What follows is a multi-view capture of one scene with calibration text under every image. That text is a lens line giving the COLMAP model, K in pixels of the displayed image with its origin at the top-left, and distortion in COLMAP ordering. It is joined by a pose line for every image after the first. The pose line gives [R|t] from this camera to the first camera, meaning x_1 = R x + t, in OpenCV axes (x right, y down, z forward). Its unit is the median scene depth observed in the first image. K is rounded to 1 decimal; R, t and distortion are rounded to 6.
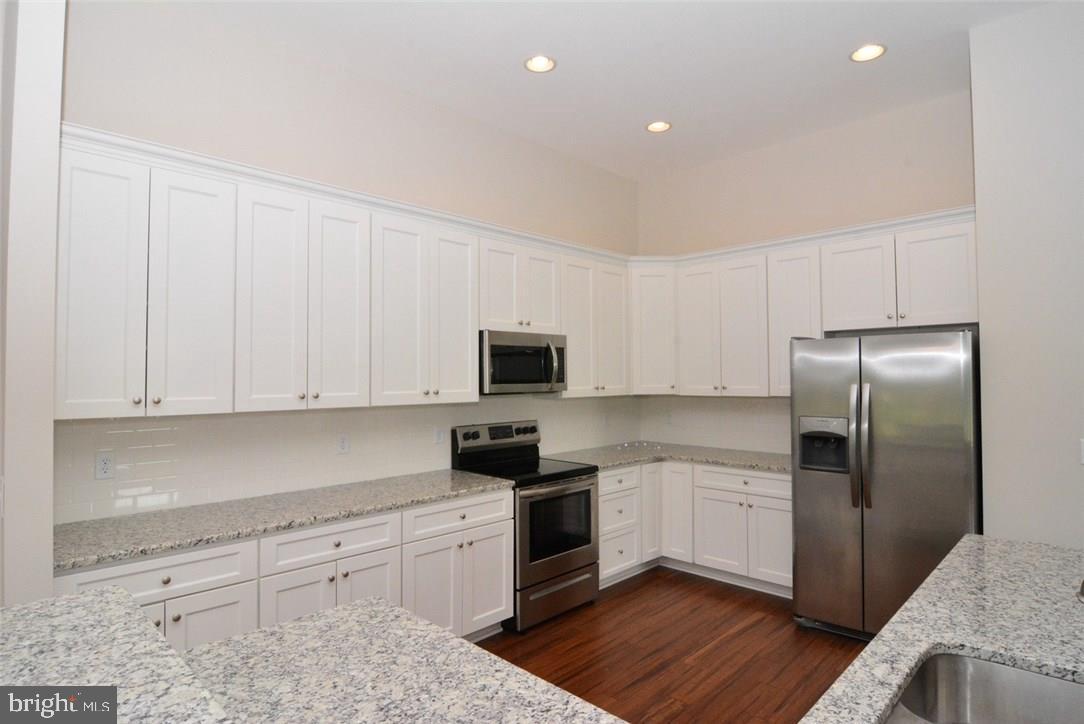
lens RADIAL K [[581.5, 0, 542.0], [0, 581.5, 362.0], [0, 0, 1]] dist [-0.001834, -0.000126]
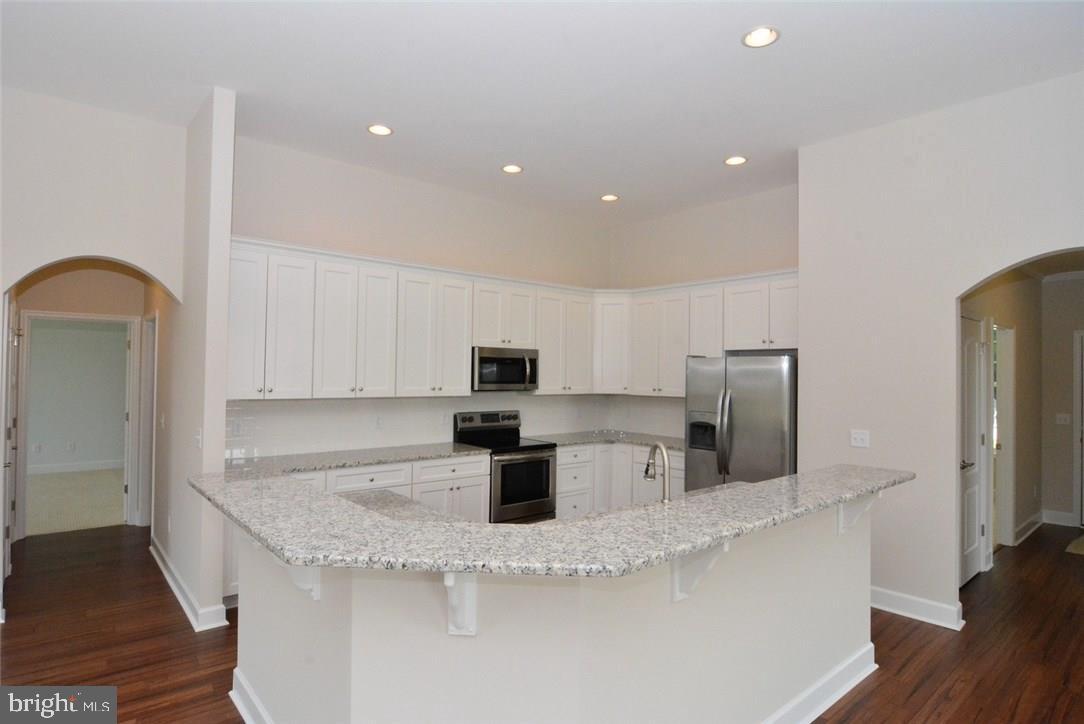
lens RADIAL K [[581.5, 0, 542.0], [0, 581.5, 362.0], [0, 0, 1]] dist [-0.001834, -0.000126]
pose [[0.996281, 0.019011, -0.084045, 0.182599], [-0.018596, 0.999811, 0.005722, -0.026612], [0.084138, -0.004138, 0.996446, -0.419162]]
